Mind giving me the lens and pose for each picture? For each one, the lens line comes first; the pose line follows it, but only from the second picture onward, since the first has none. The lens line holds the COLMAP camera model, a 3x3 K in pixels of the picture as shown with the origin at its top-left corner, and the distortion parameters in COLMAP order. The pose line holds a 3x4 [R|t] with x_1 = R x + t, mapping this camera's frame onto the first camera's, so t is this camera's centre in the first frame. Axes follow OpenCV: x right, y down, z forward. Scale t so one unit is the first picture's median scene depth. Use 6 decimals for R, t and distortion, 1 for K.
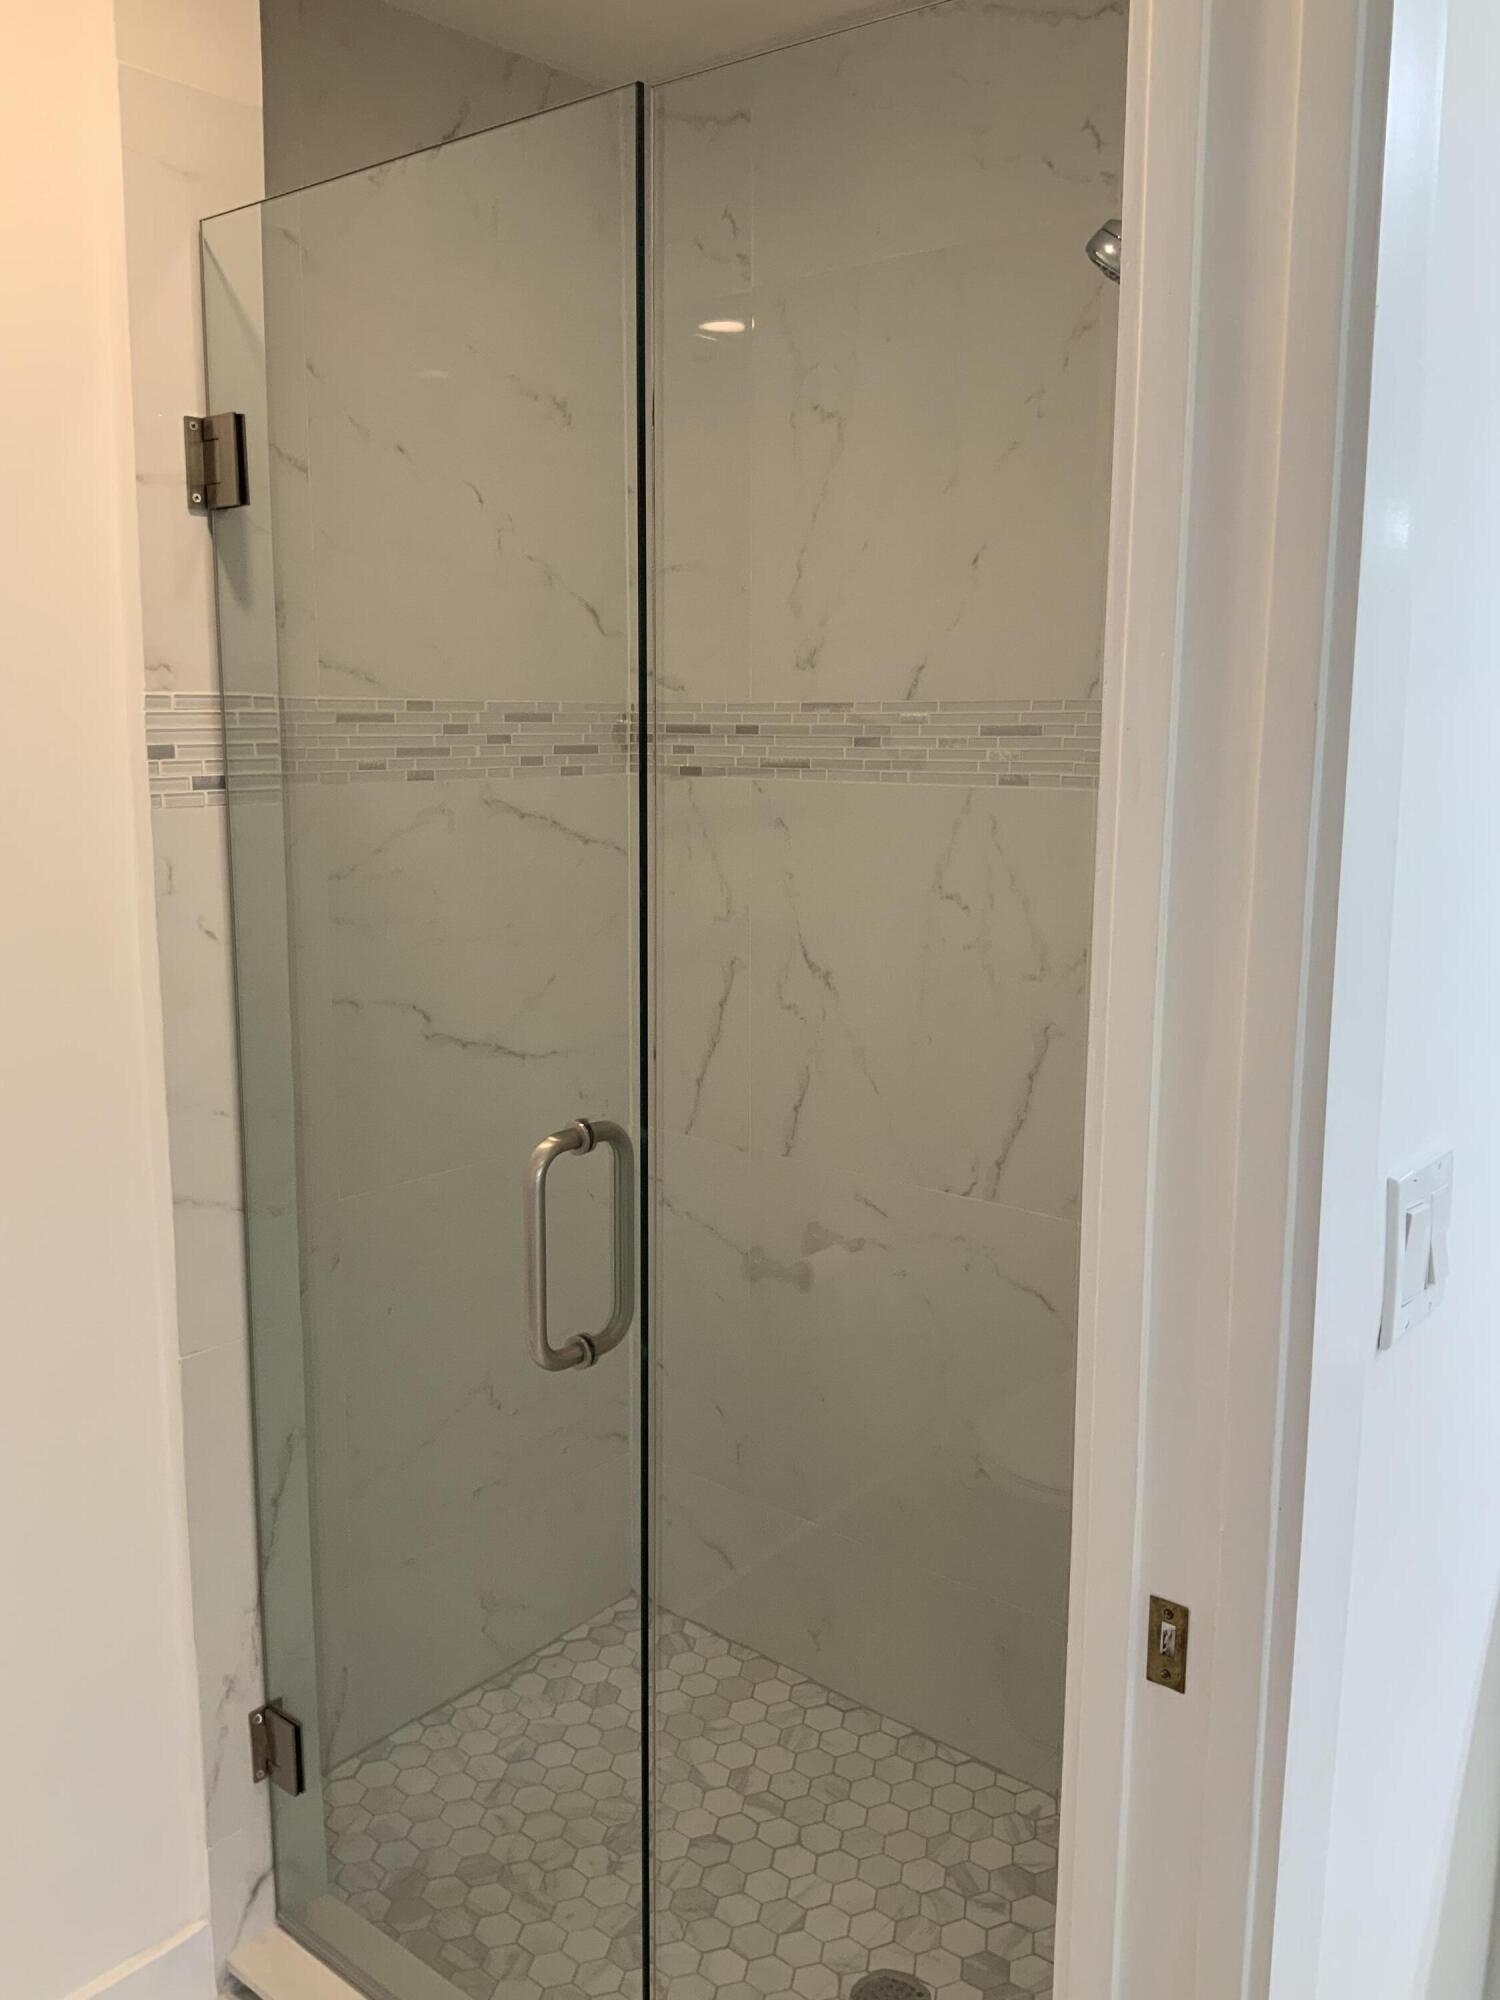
lens RADIAL K [[1683.5, 0, 743.4], [0, 1683.5, 991.9], [0, 0, 1]] dist [0.063877, -0.119276]
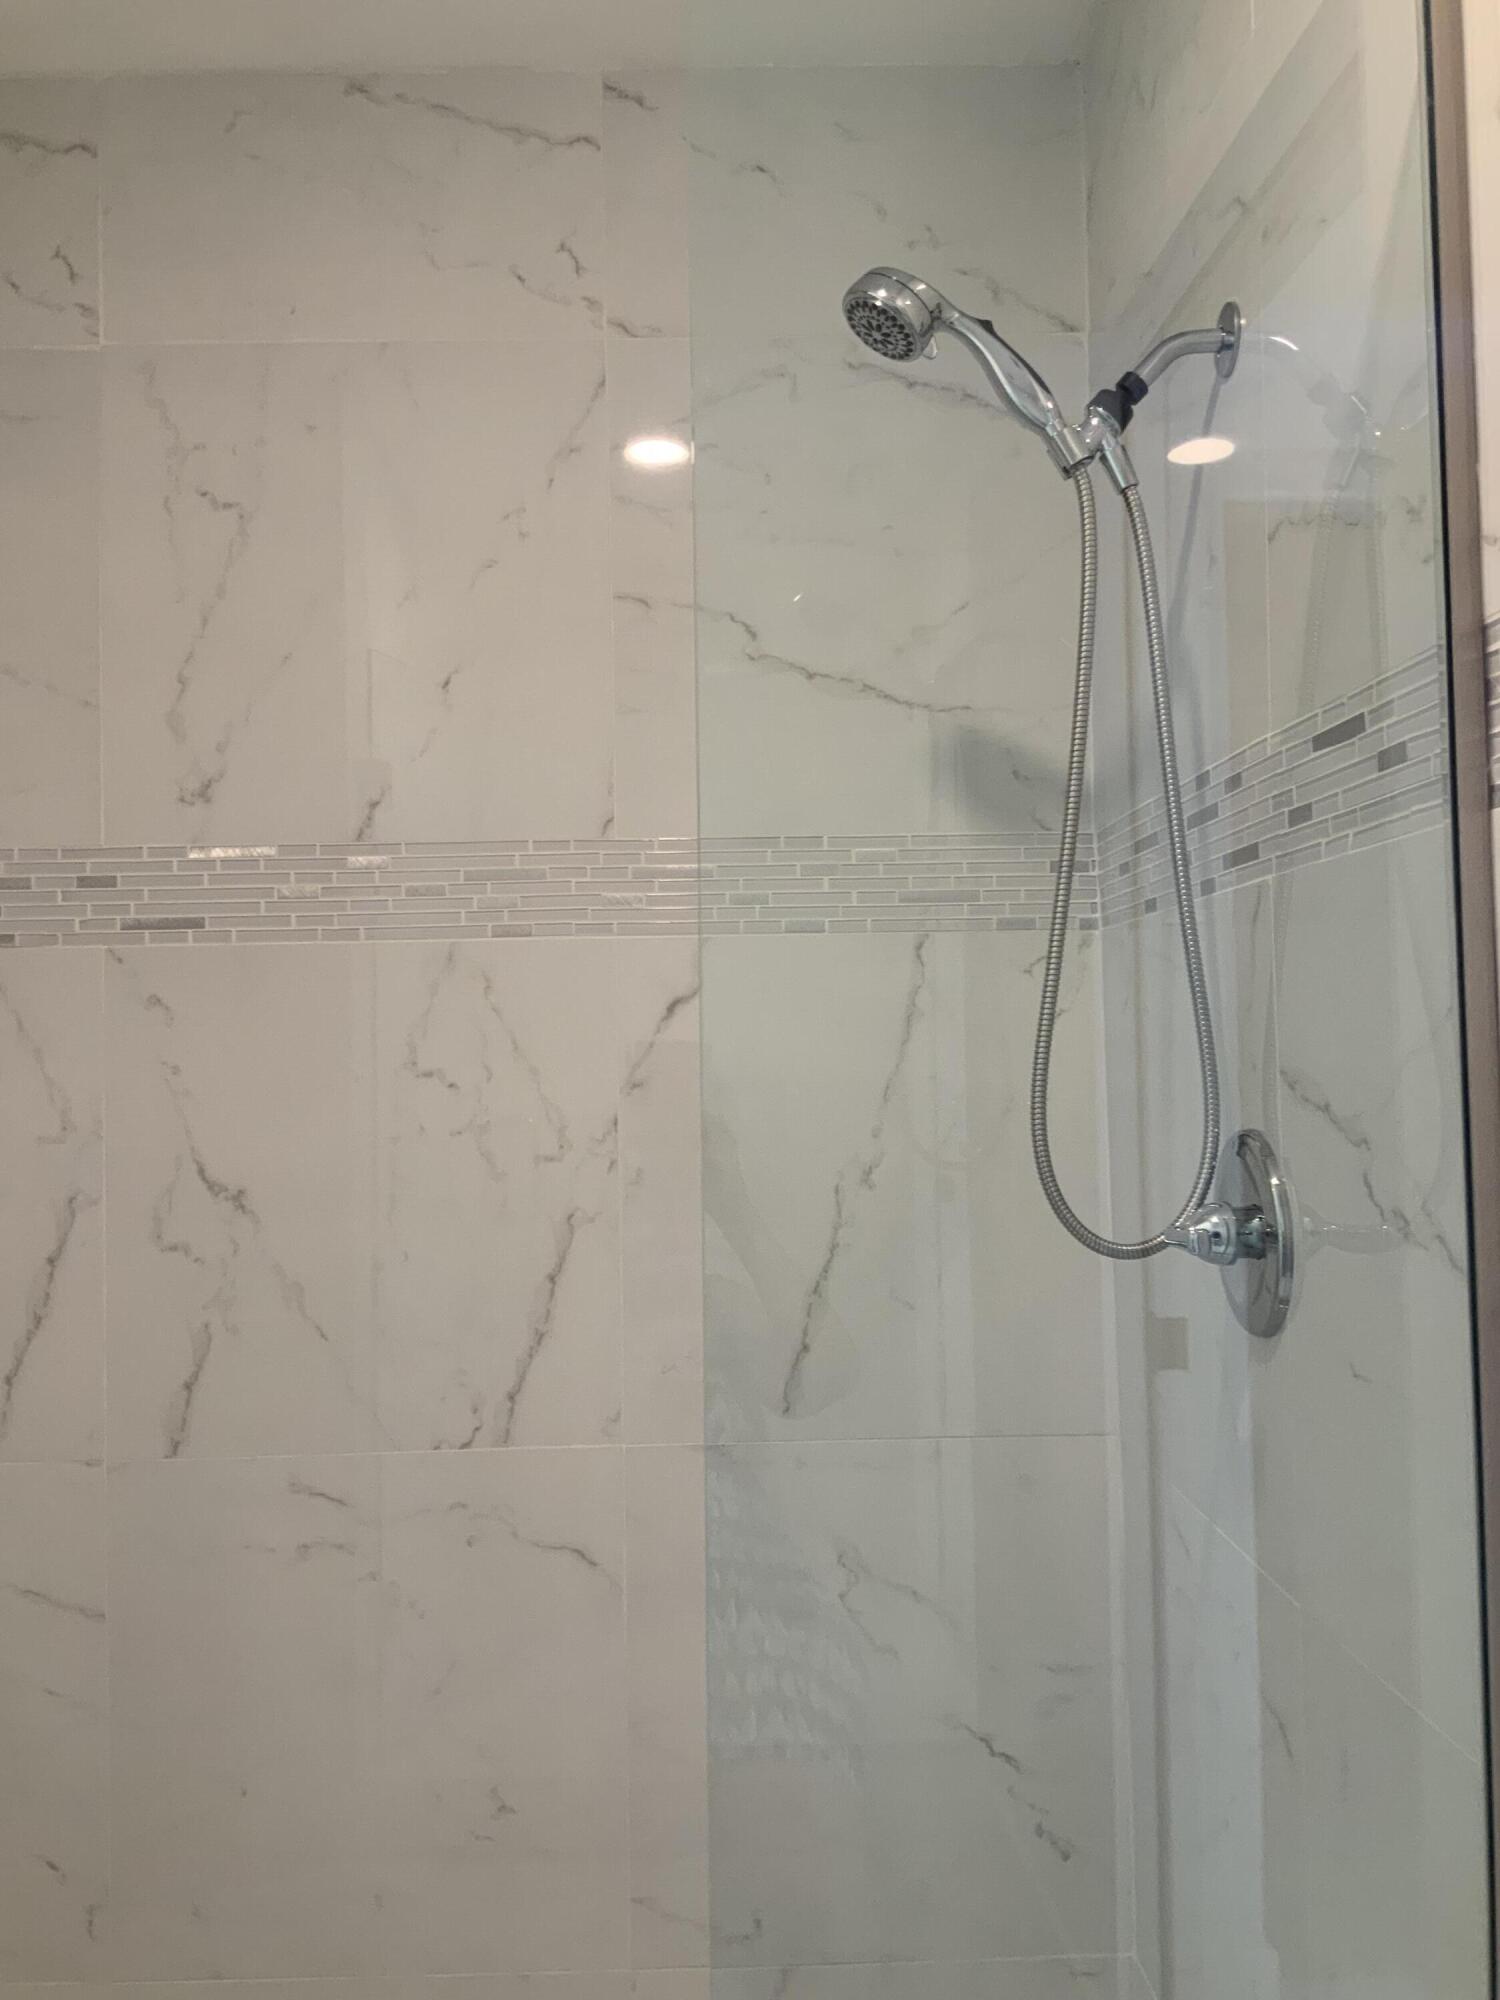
lens RADIAL K [[1683.5, 0, 751.1], [0, 1683.5, 1016.3], [0, 0, 1]] dist [0.063877, -0.119276]
pose [[0.734761, 0.013008, 0.678201, -0.317153], [0.133178, 0.977590, -0.163035, 0.070466], [-0.665123, 0.210114, 0.716563, 0.293611]]
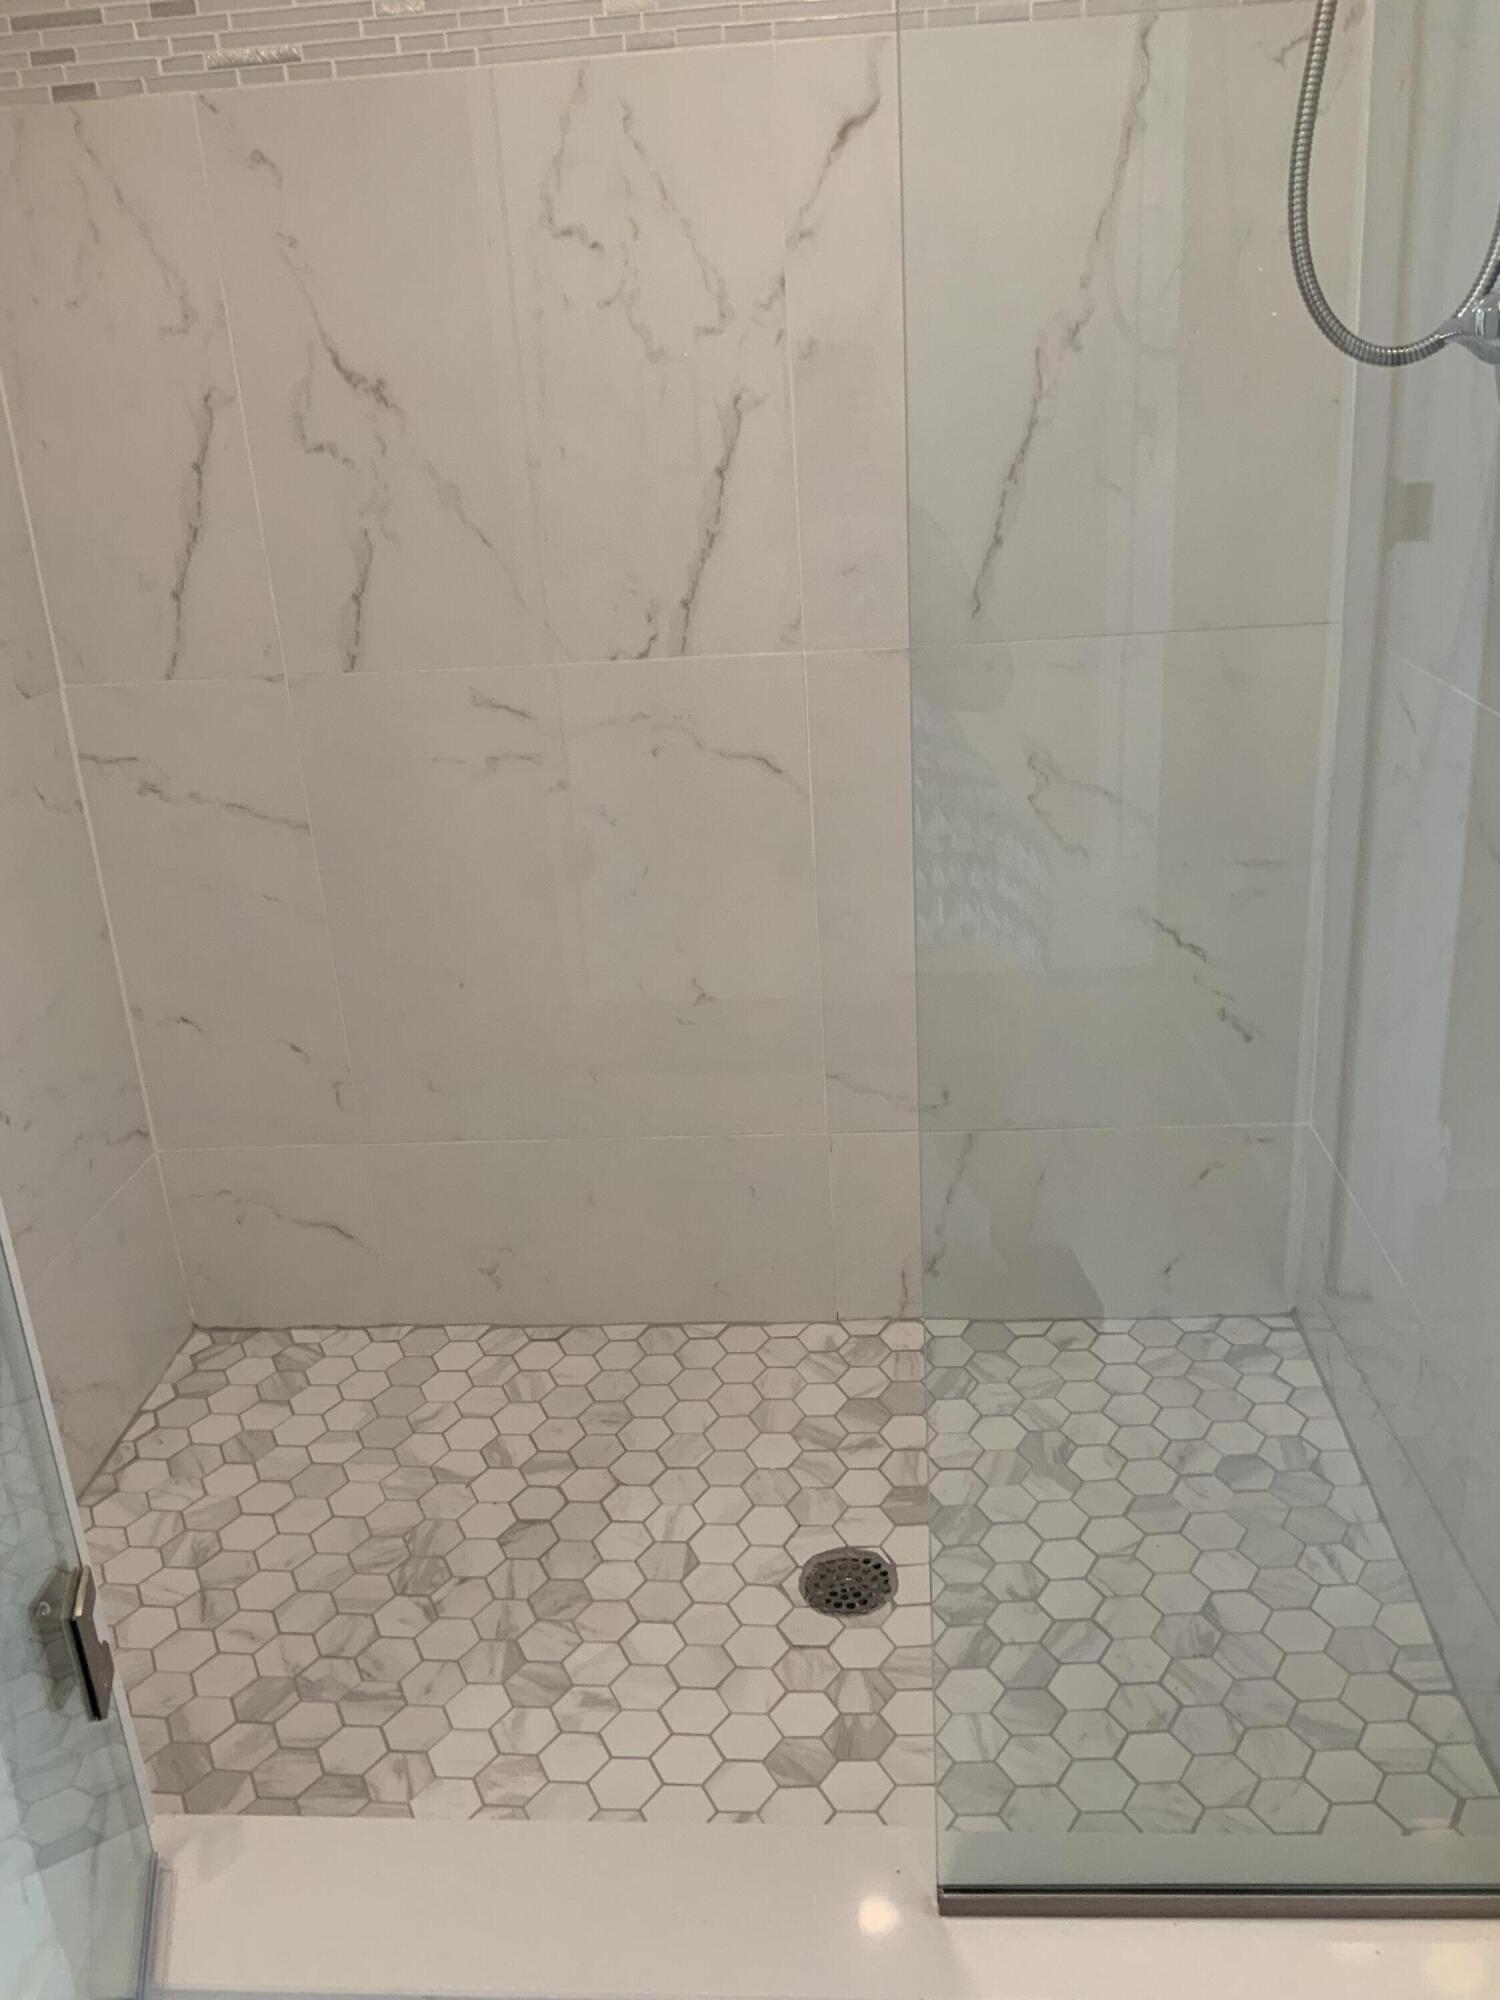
lens RADIAL K [[1683.5, 0, 759.1], [0, 1683.5, 998.5], [0, 0, 1]] dist [0.063877, -0.119276]
pose [[0.803843, -0.258026, 0.535966, -0.282382], [0.158534, 0.961363, 0.225053, 0.107023], [-0.573327, -0.095938, 0.813690, 0.324743]]
